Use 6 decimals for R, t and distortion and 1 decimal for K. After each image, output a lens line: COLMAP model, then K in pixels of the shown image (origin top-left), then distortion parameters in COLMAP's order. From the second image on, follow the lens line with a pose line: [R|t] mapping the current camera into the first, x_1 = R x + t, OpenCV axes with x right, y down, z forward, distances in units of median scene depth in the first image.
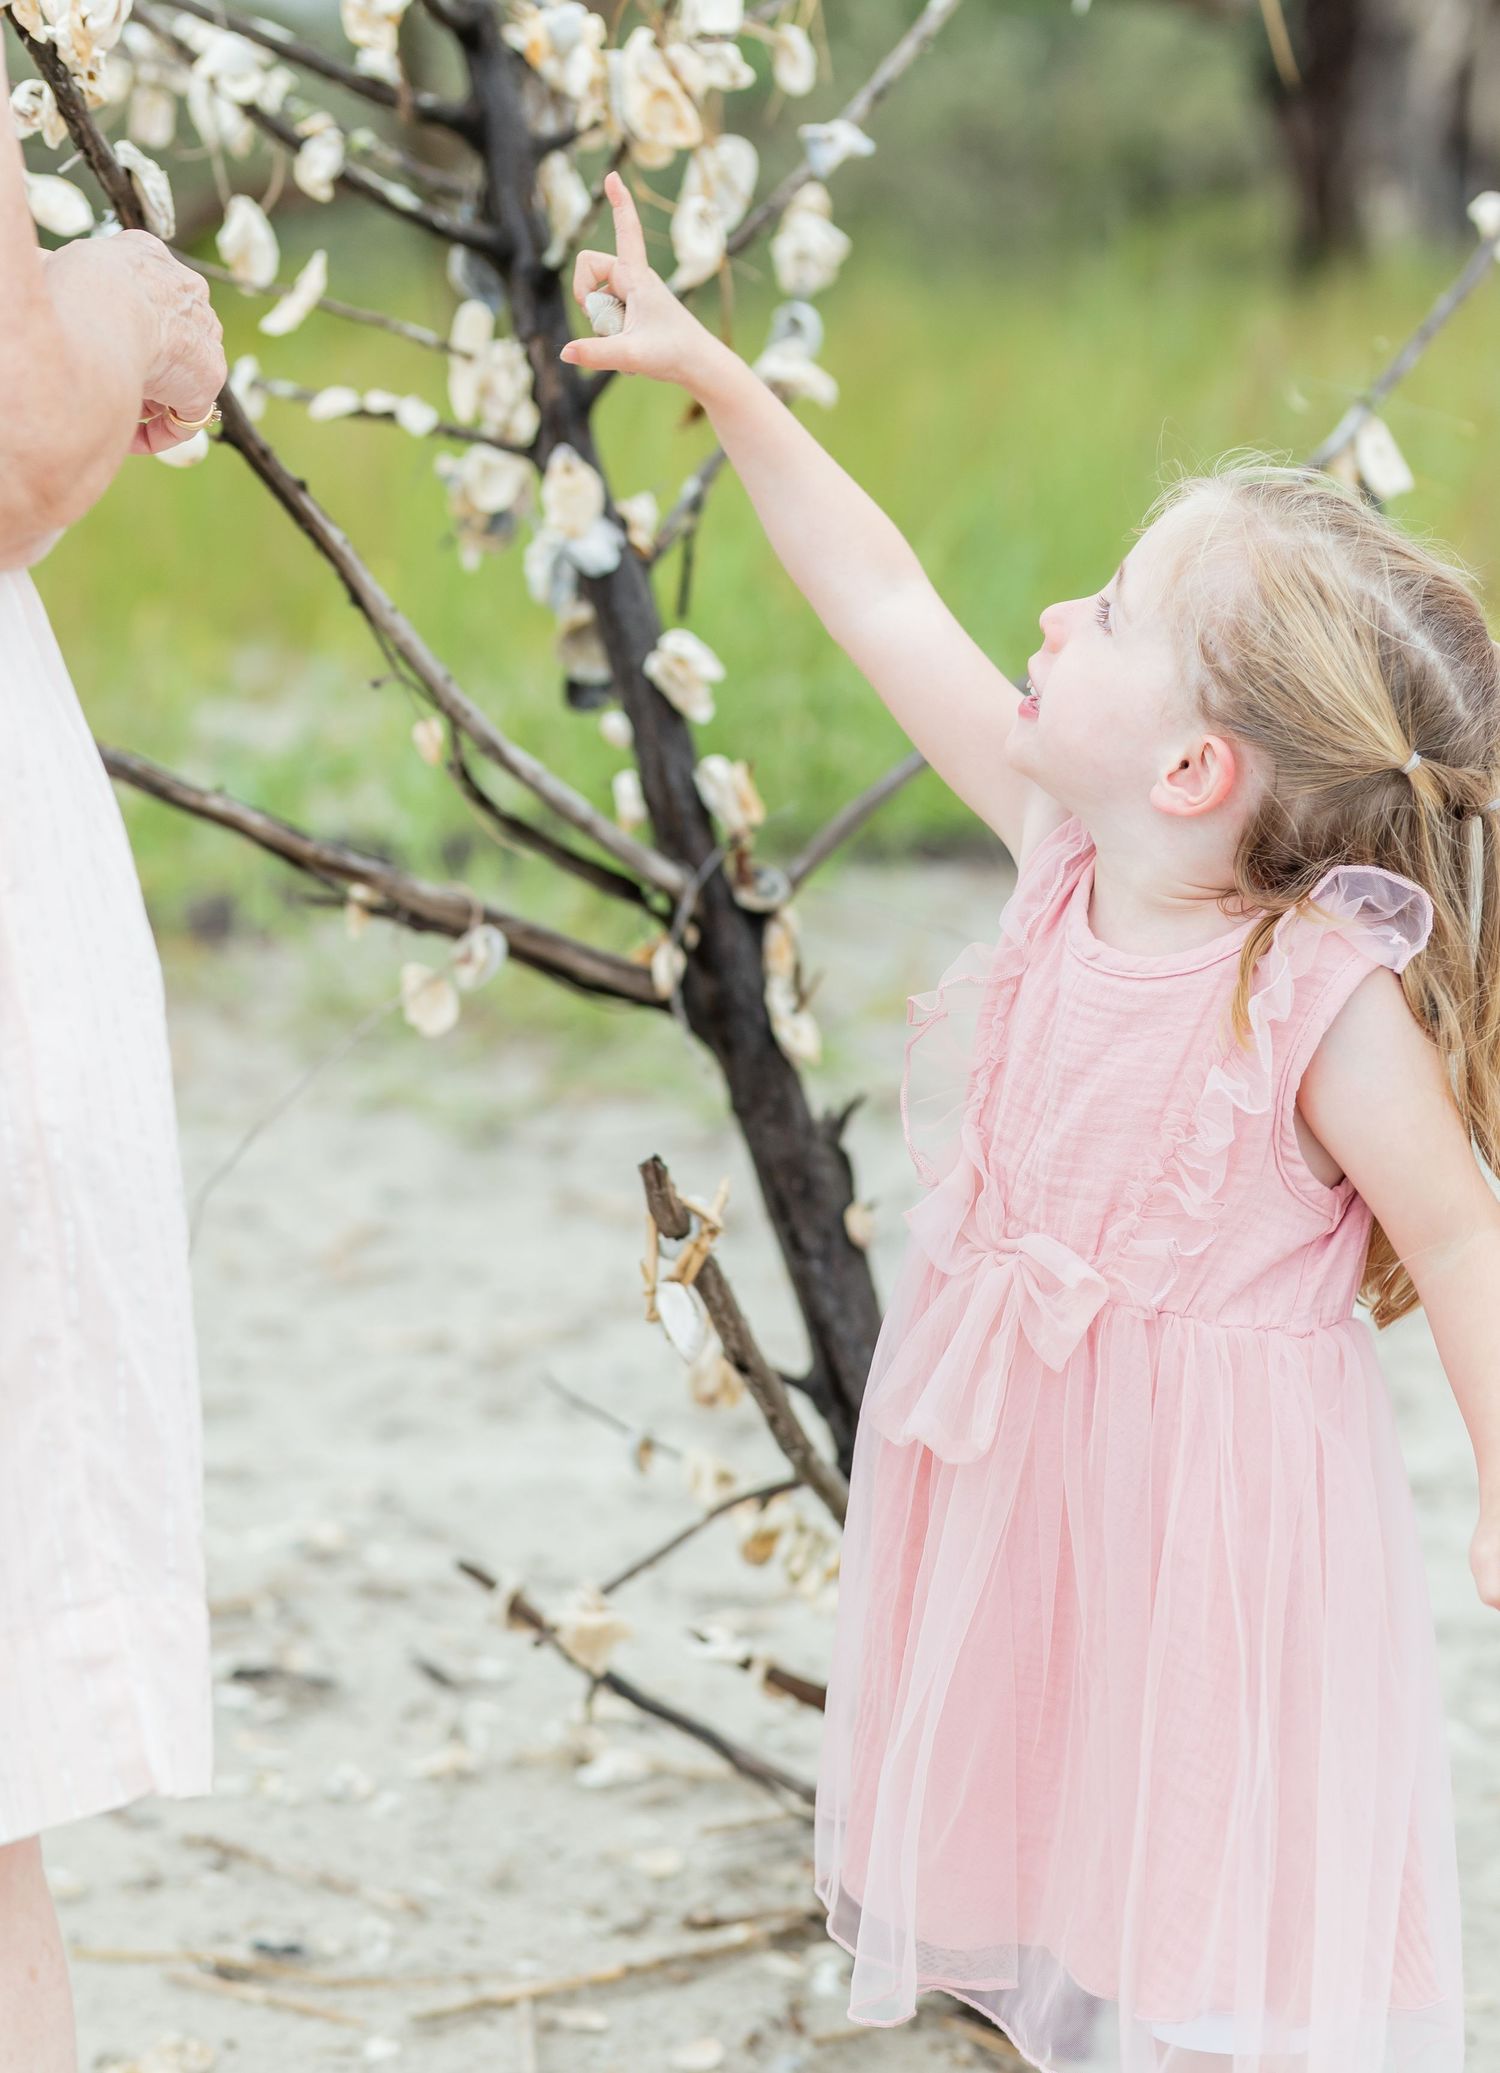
lens RADIAL K [[5414.7, 0, 752.8], [0, 5414.7, 1026.2], [0, 0, 1]] dist [0.023730, 0.000000]
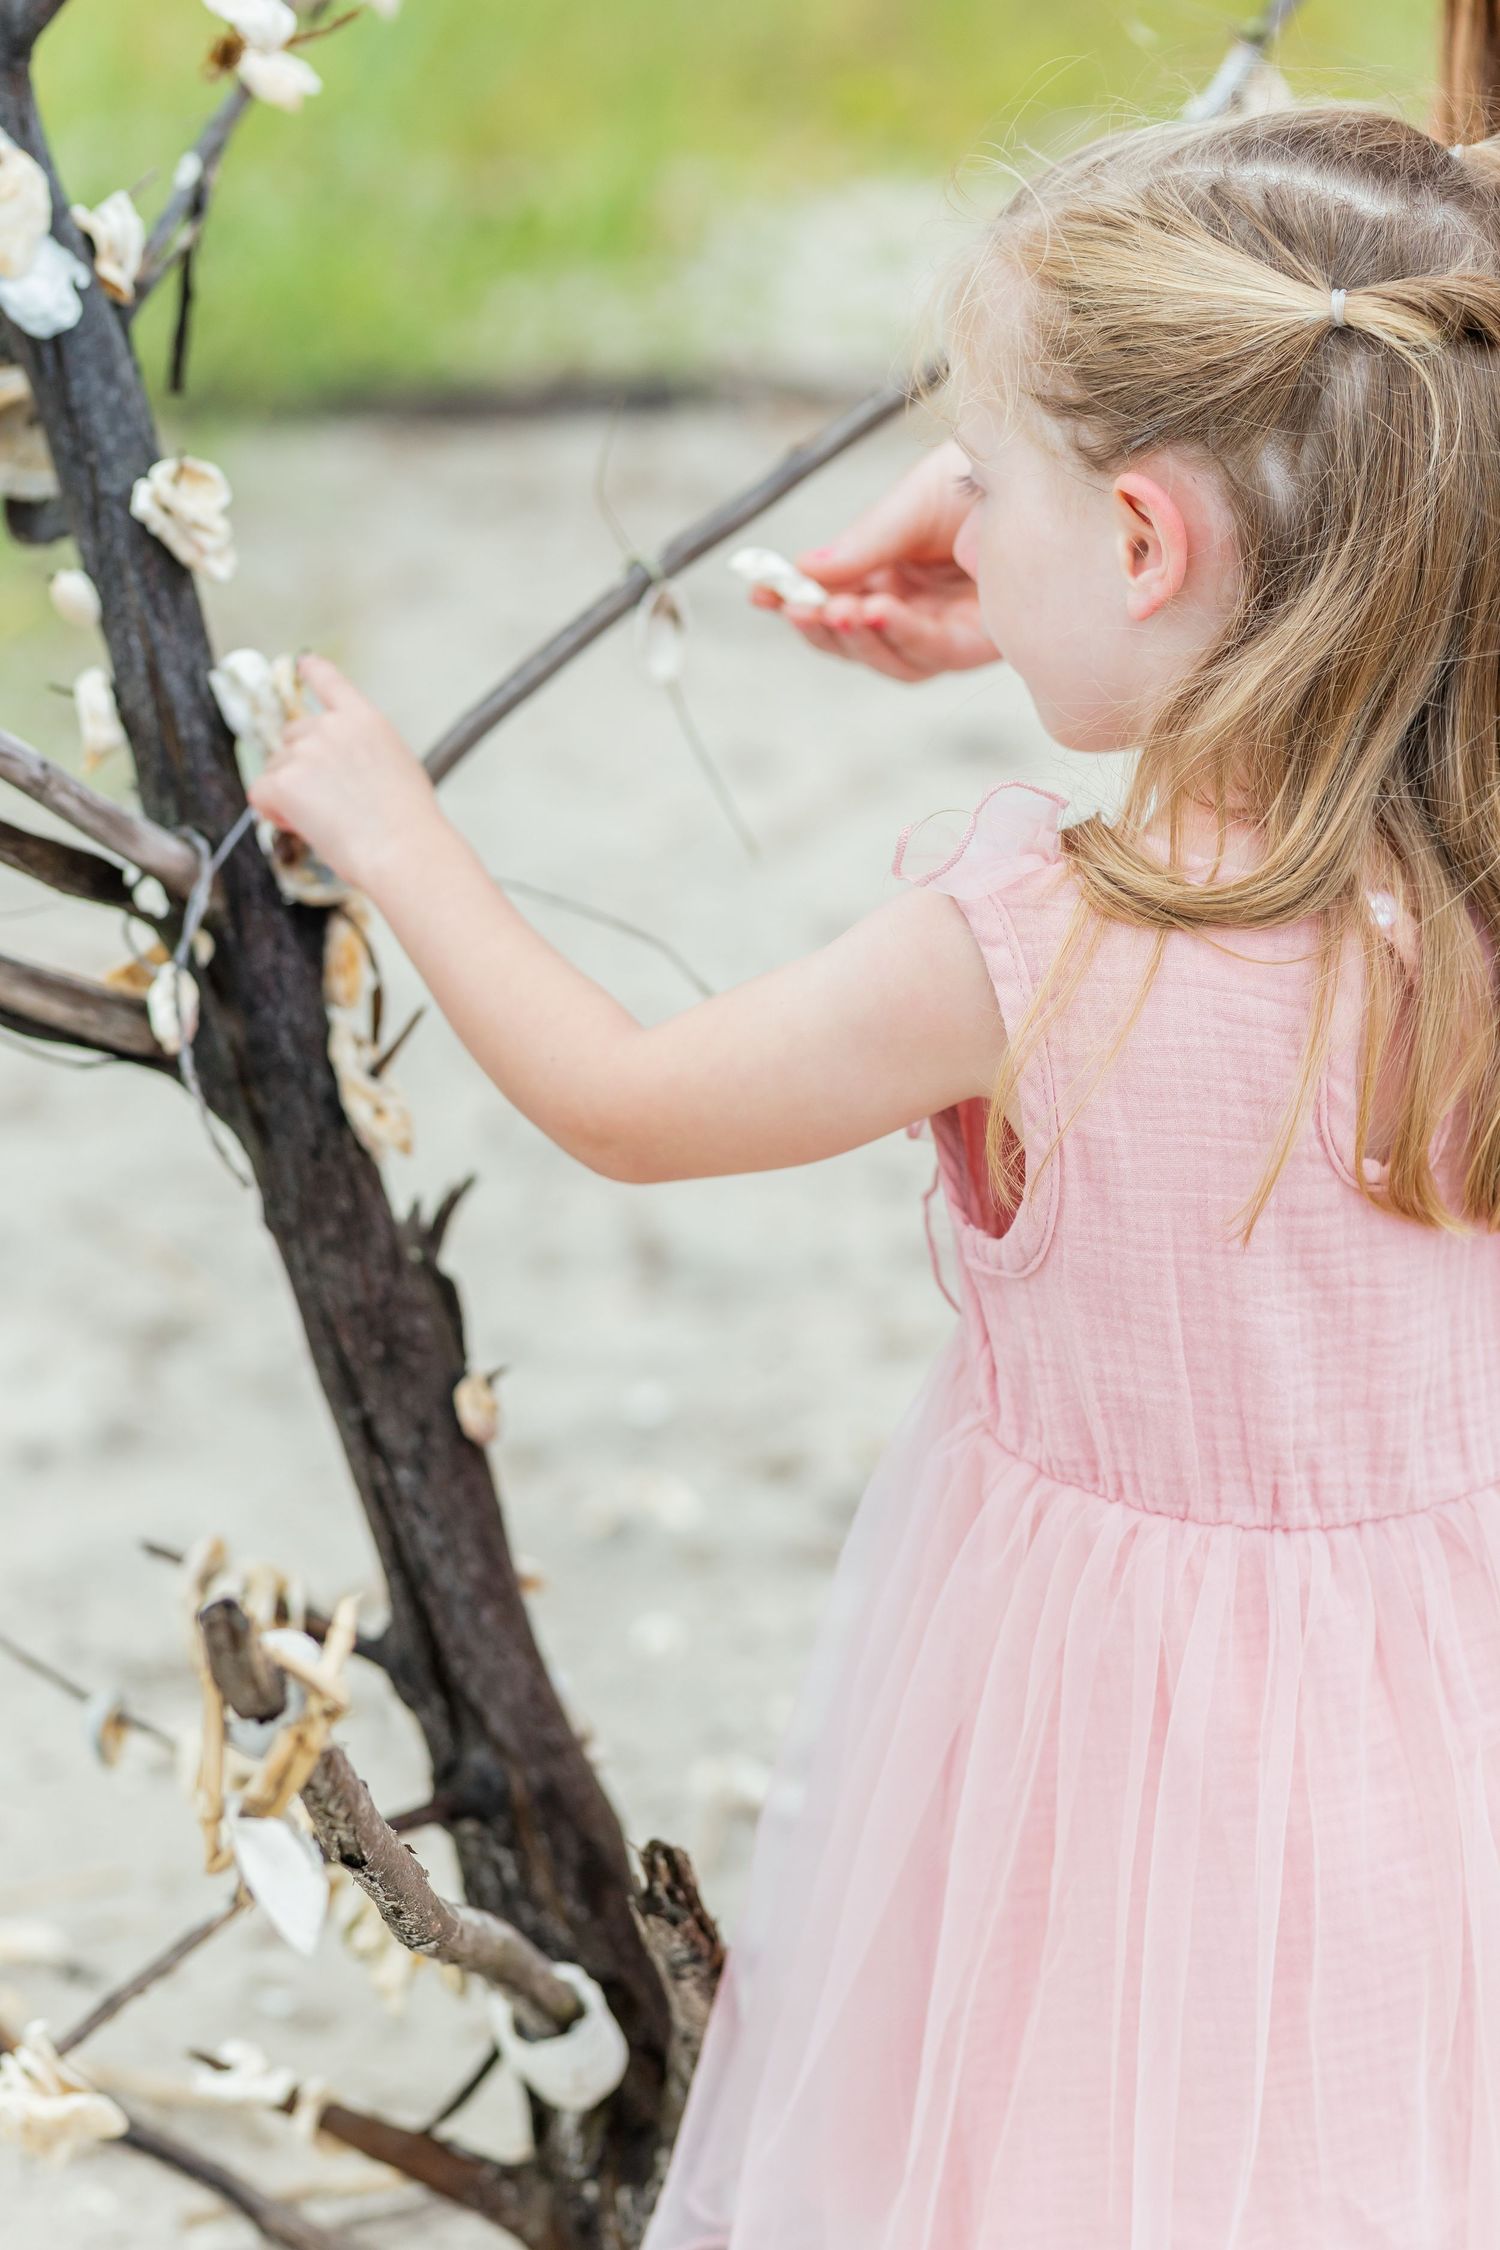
lens RADIAL K [[5486.3, 0, 732.4], [0, 5486.3, 1128.1], [0, 0, 1]] dist [-0.022288, 0.000000]
pose [[0.991886, -0.004173, 0.127064, -0.030495], [-0.011633, 0.992288, 0.123403, -0.072350], [-0.126599, -0.123880, 0.984188, 0.391138]]
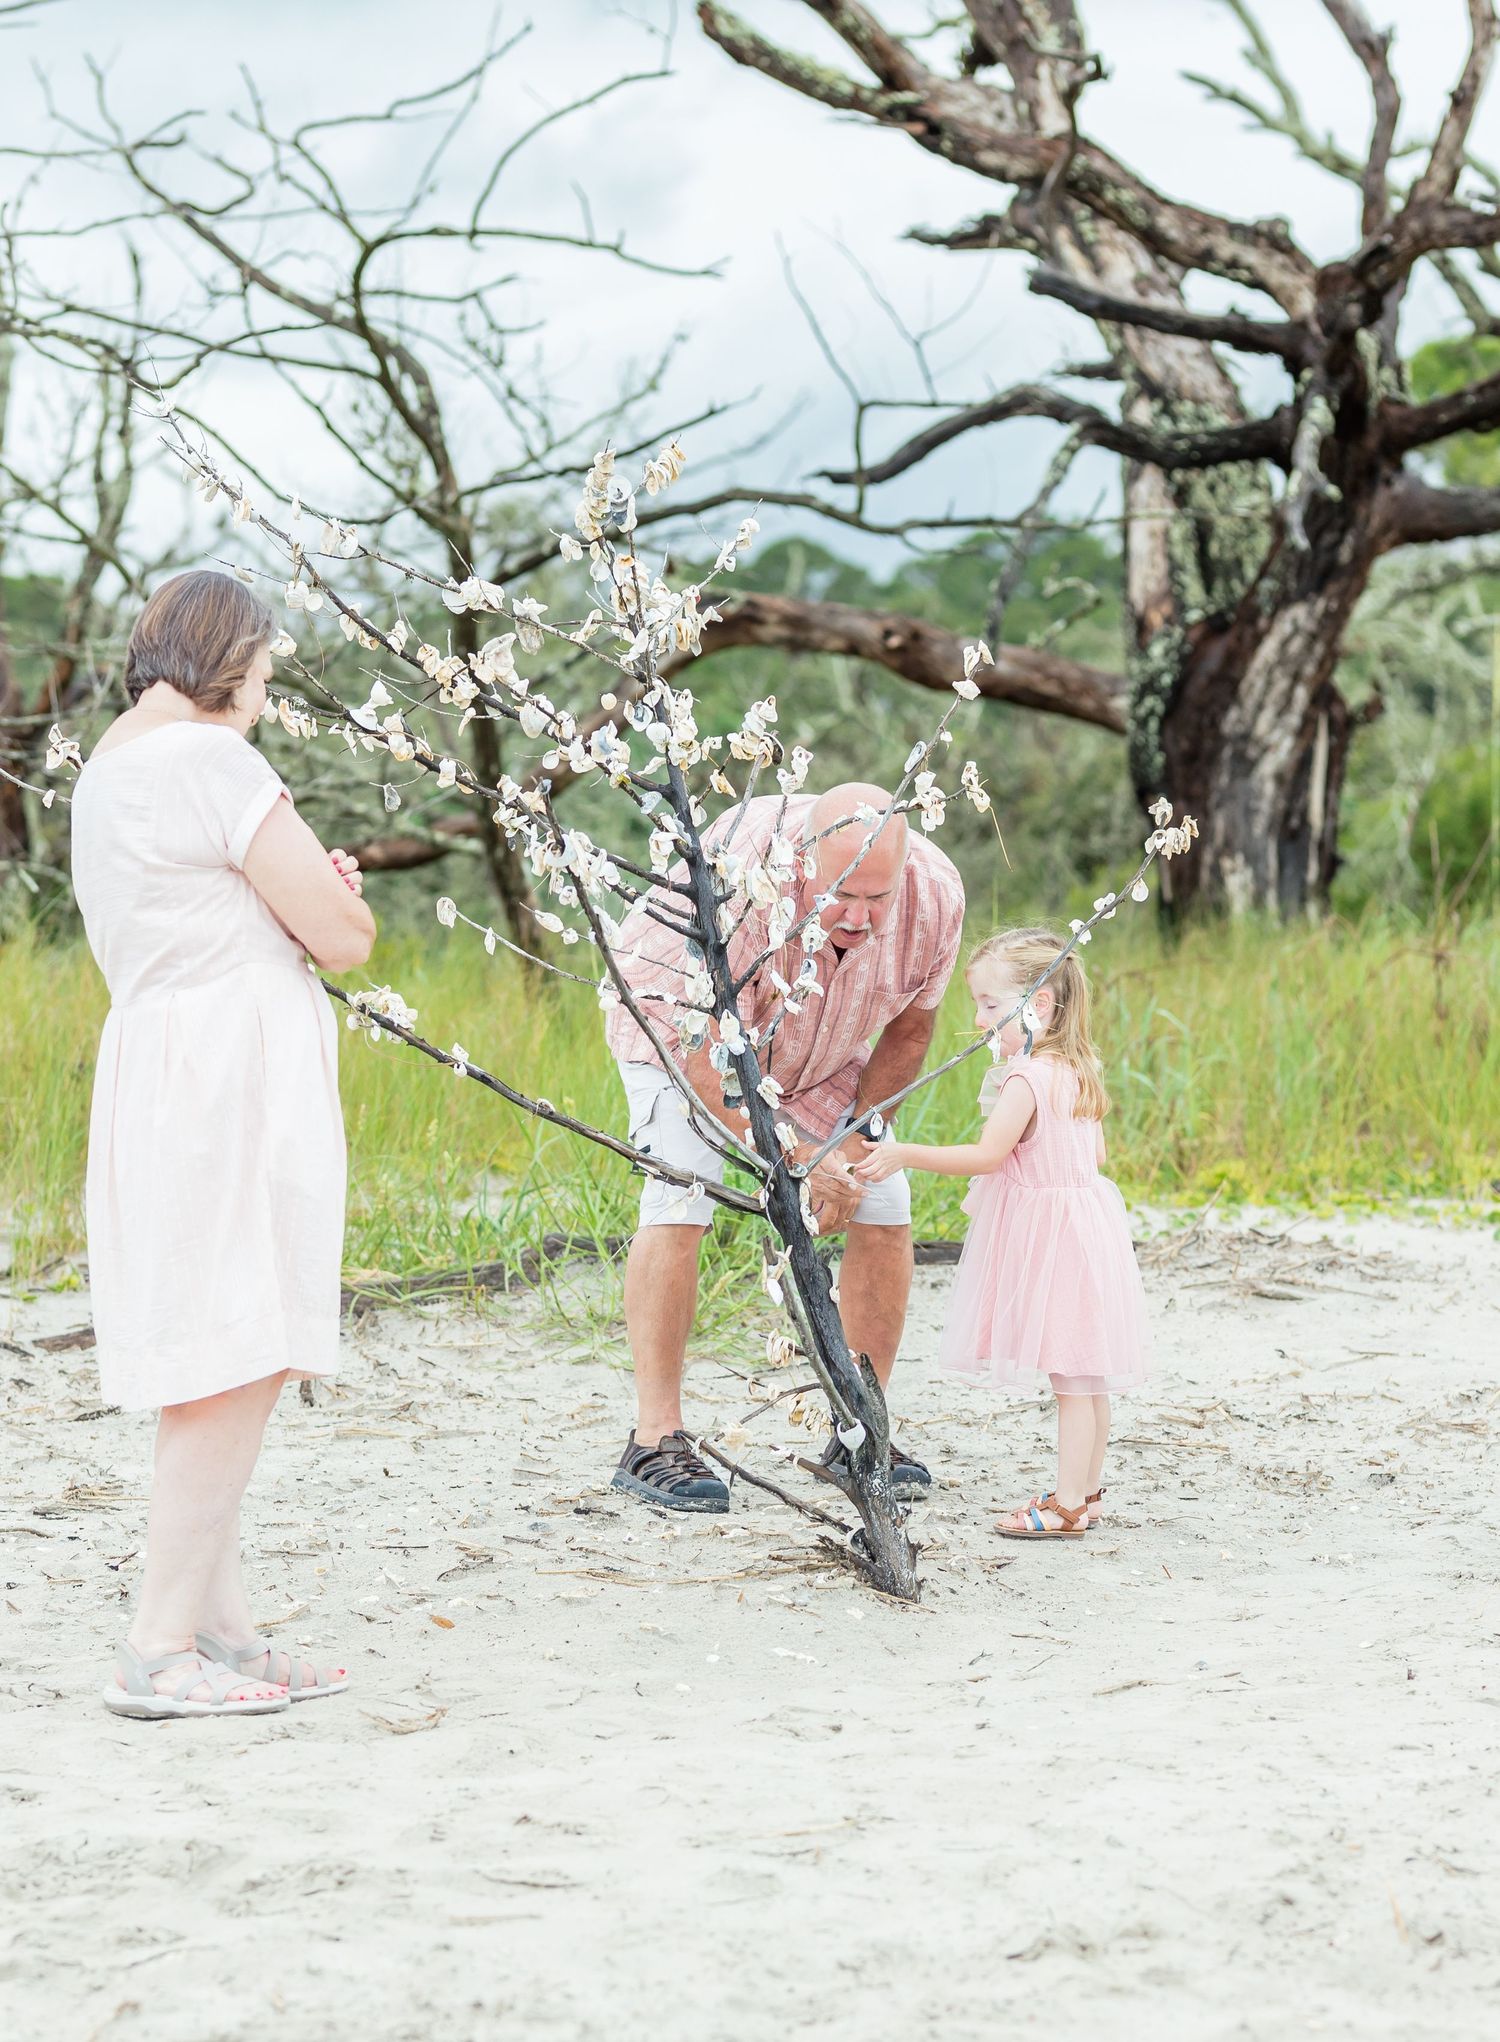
lens RADIAL K [[6712.5, 0, 749.2], [0, 6712.5, 1017.7], [0, 0, 1]] dist [-0.632630, 0.000000]
pose [[0.999950, 0.003462, 0.009407, -0.054841], [-0.002294, 0.992596, -0.121442, 0.308281], [-0.009758, 0.121414, 0.992554, -2.359432]]
